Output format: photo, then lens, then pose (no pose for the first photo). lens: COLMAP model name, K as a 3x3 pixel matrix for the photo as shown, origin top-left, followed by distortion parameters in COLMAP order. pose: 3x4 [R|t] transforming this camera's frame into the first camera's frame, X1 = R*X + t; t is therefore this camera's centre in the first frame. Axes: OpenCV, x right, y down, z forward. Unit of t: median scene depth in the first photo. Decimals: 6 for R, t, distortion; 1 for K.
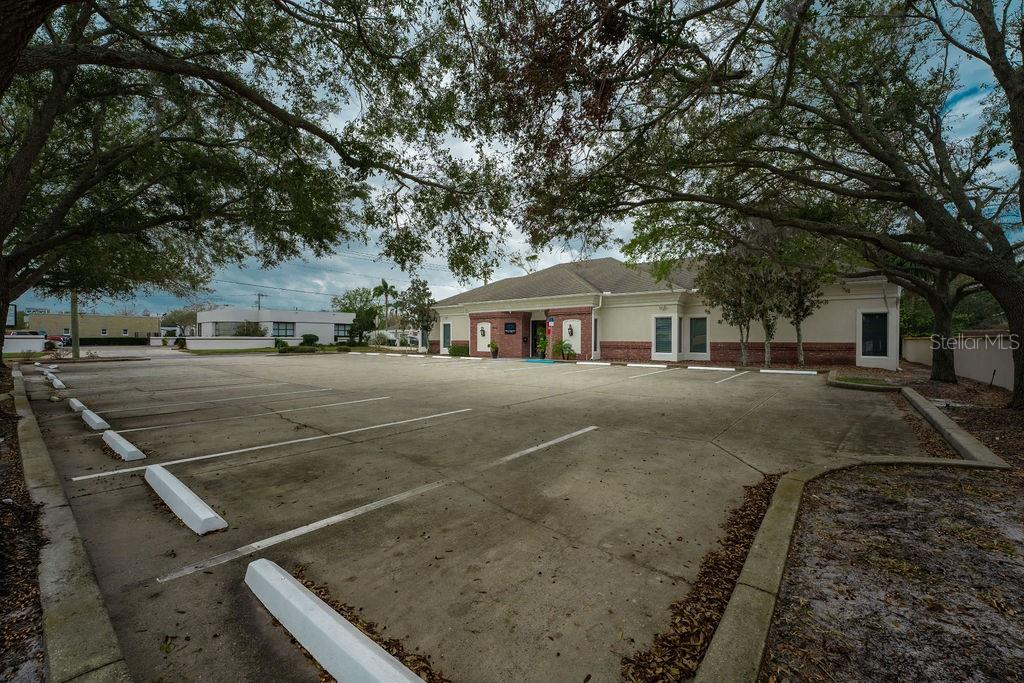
lens RADIAL K [[408.7, 0, 512.4], [0, 408.7, 342.8], [0, 0, 1]] dist [-0.026798, 0.000368]
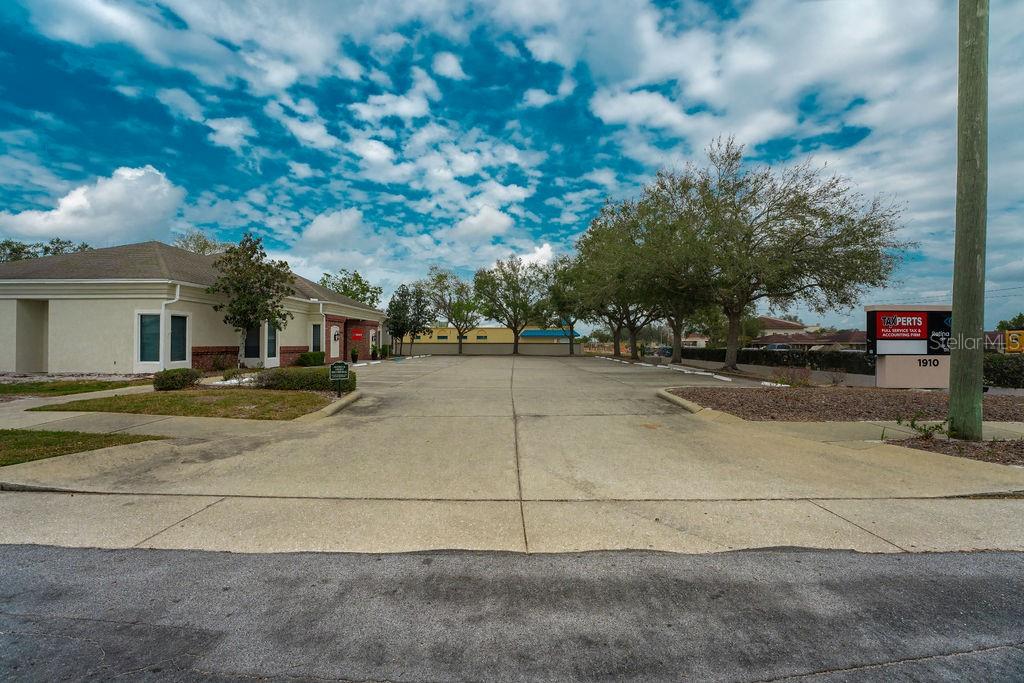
lens RADIAL K [[408.7, 0, 512.4], [0, 408.7, 342.8], [0, 0, 1]] dist [-0.026798, 0.000368]
pose [[-0.623654, 0.001548, 0.781699, -1.051558], [0.010106, 0.999930, 0.006082, -0.013931], [-0.781635, 0.011693, -0.623626, 1.285171]]
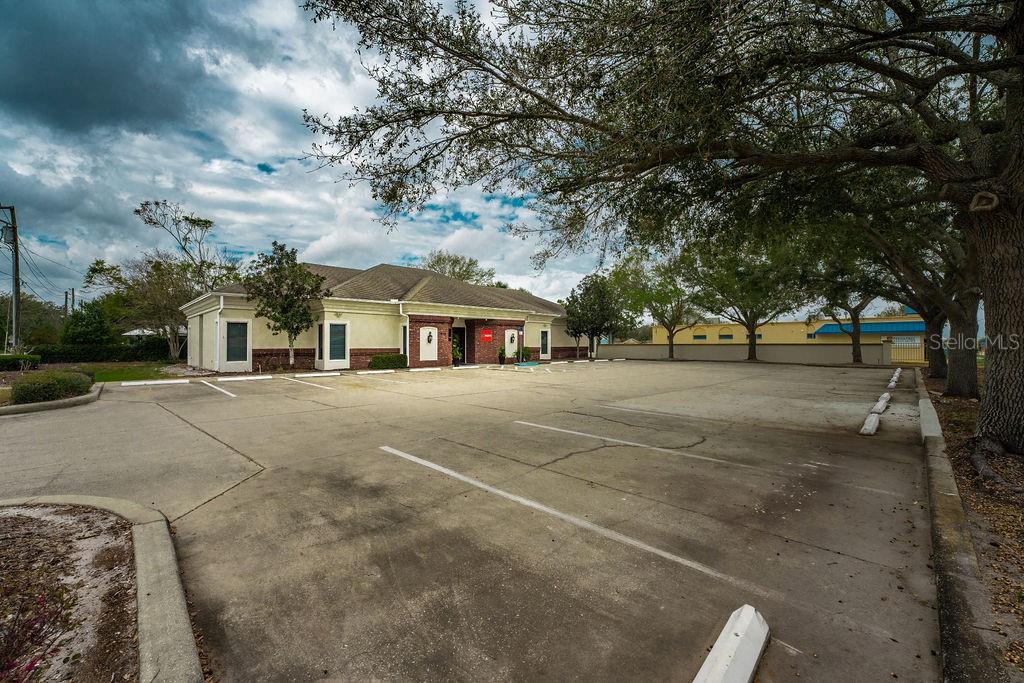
lens RADIAL K [[408.7, 0, 512.4], [0, 408.7, 342.8], [0, 0, 1]] dist [-0.026798, 0.000368]
pose [[0.111742, 0.004572, 0.993727, -0.925364], [0.014546, 0.999875, -0.006236, -0.008360], [-0.993631, 0.015152, 0.111662, 0.746971]]
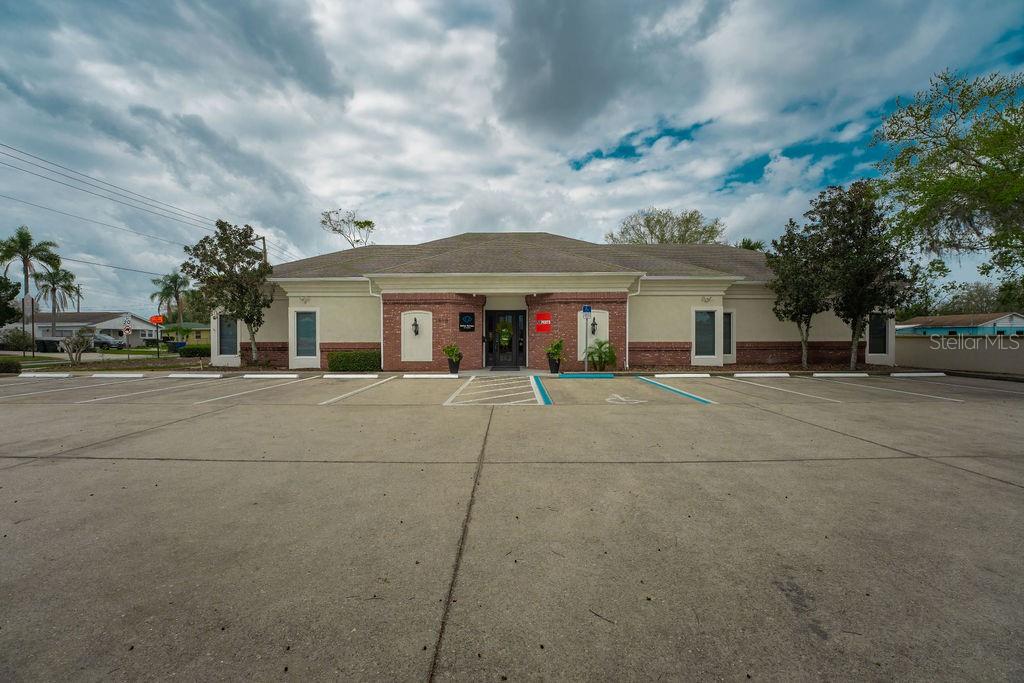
lens RADIAL K [[416.9, 0, 515.2], [0, 416.9, 338.3], [0, 0, 1]] dist [-0.024611, 0.000190]
pose [[0.785678, -0.005130, 0.618615, -0.329016], [0.009228, 0.999952, -0.003428, -0.008161], [-0.618567, 0.008402, 0.785687, 0.469847]]
